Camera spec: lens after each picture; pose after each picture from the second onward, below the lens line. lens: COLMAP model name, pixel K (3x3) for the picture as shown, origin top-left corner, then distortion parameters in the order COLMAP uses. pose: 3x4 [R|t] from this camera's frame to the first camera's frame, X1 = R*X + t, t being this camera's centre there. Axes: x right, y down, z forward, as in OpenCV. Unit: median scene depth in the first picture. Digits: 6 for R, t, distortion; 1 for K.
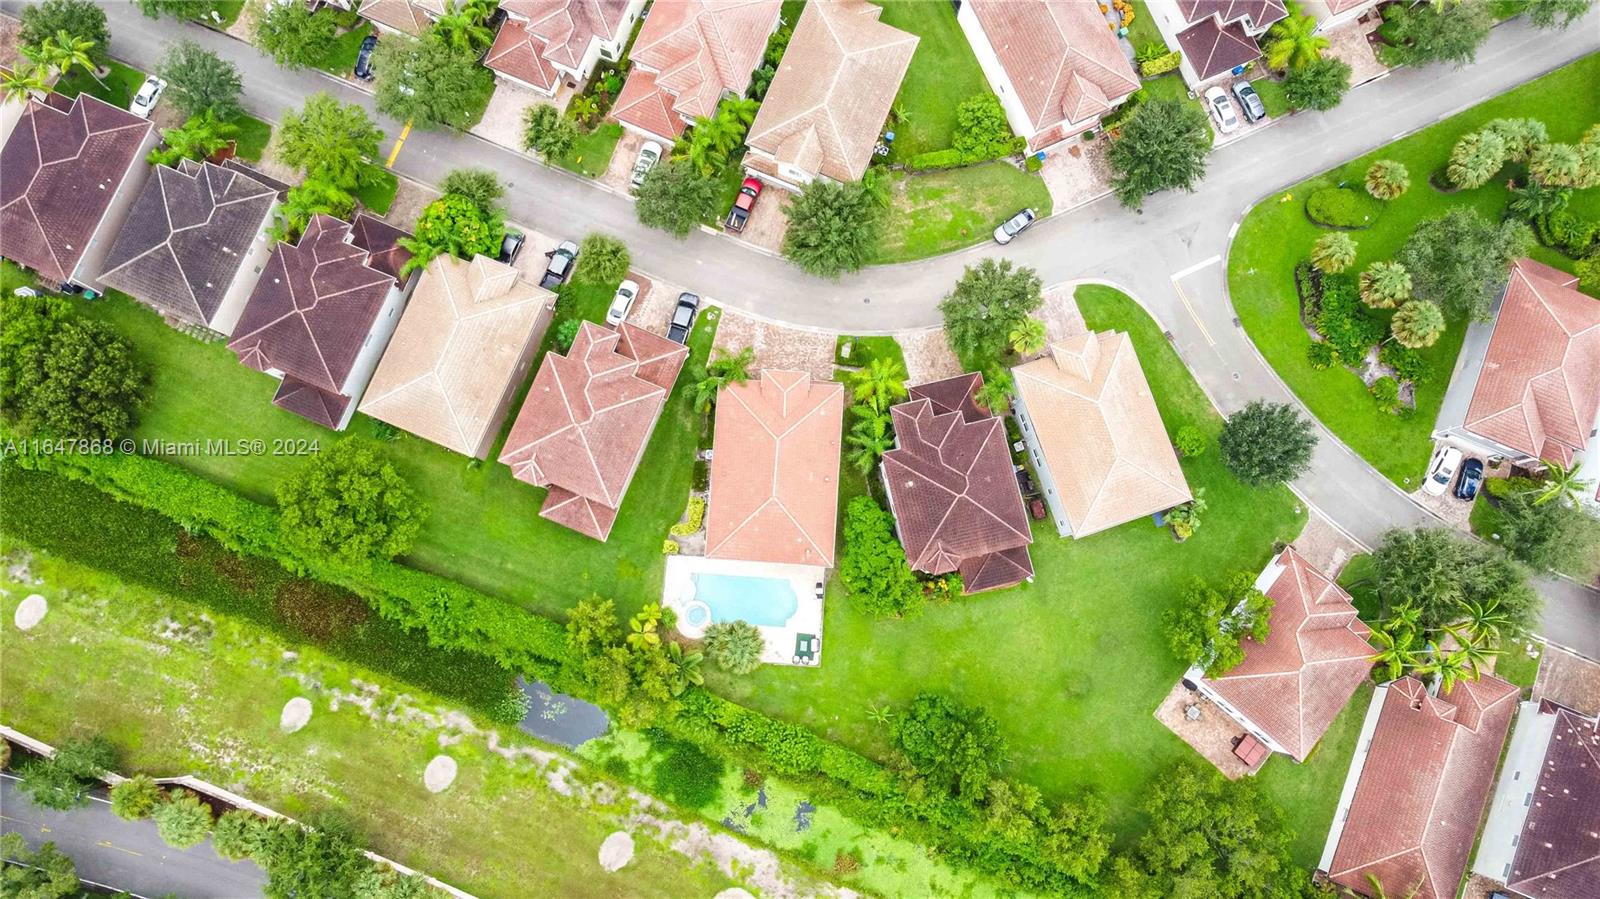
lens RADIAL K [[1194.5, 0, 797.3], [0, 1194.5, 449.4], [0, 0, 1]] dist [-0.016619, -0.009959]
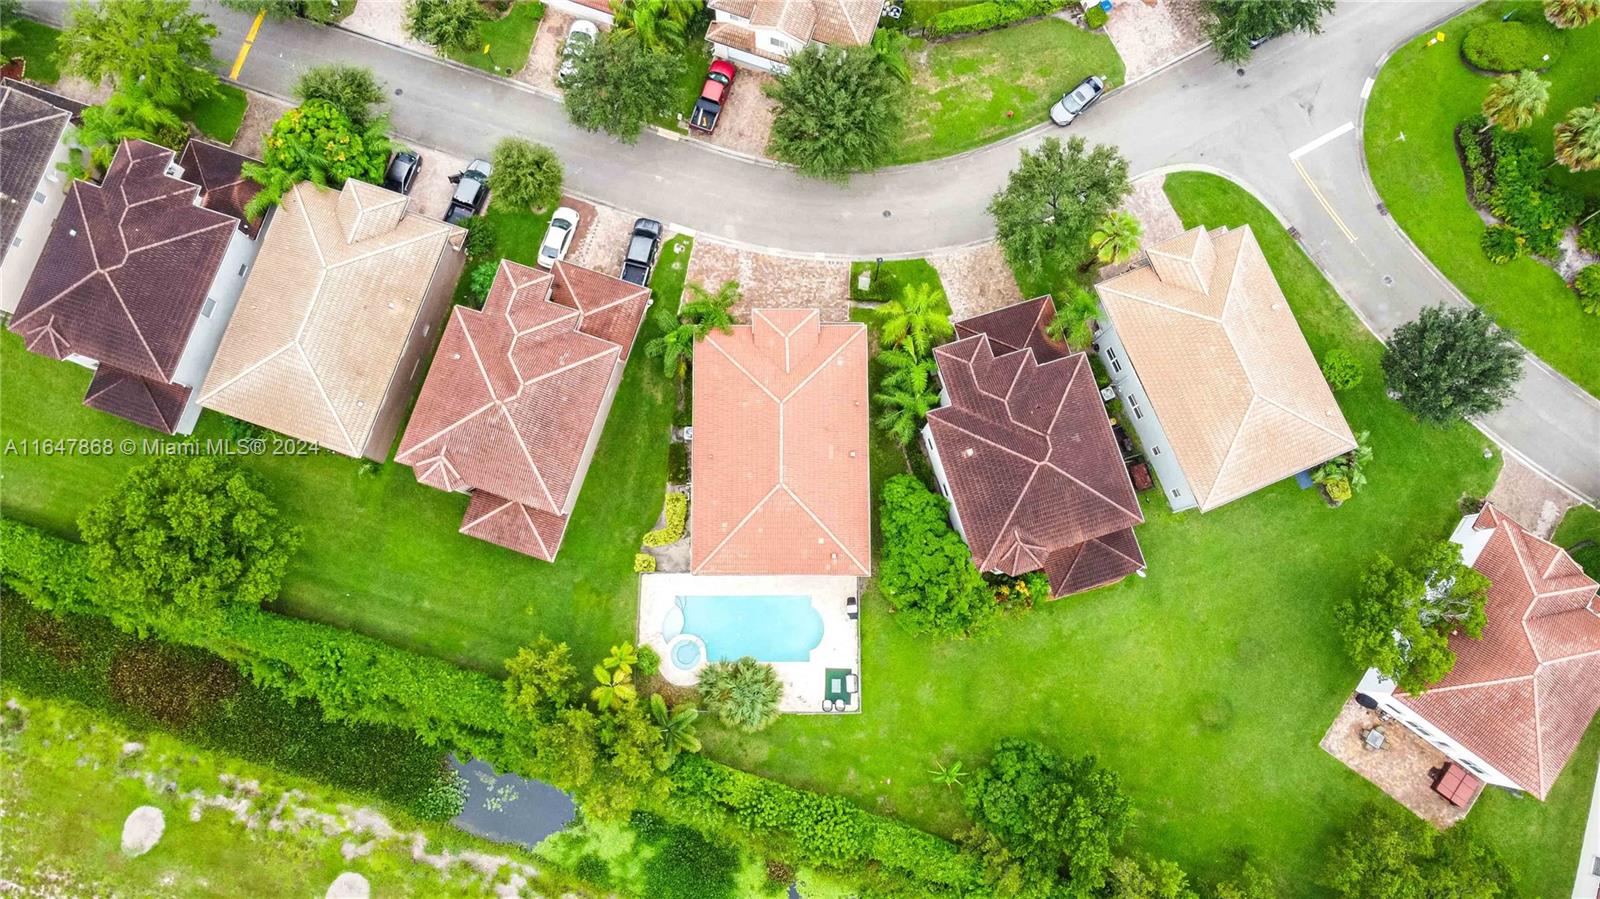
lens RADIAL K [[1194.5, 0, 799.8], [0, 1194.5, 445.2], [0, 0, 1]] dist [-0.016619, -0.009959]
pose [[0.997568, -0.069622, 0.003212, -0.008876], [0.069631, 0.997568, -0.002945, 0.018977], [-0.002999, 0.003161, 0.999991, 0.272537]]
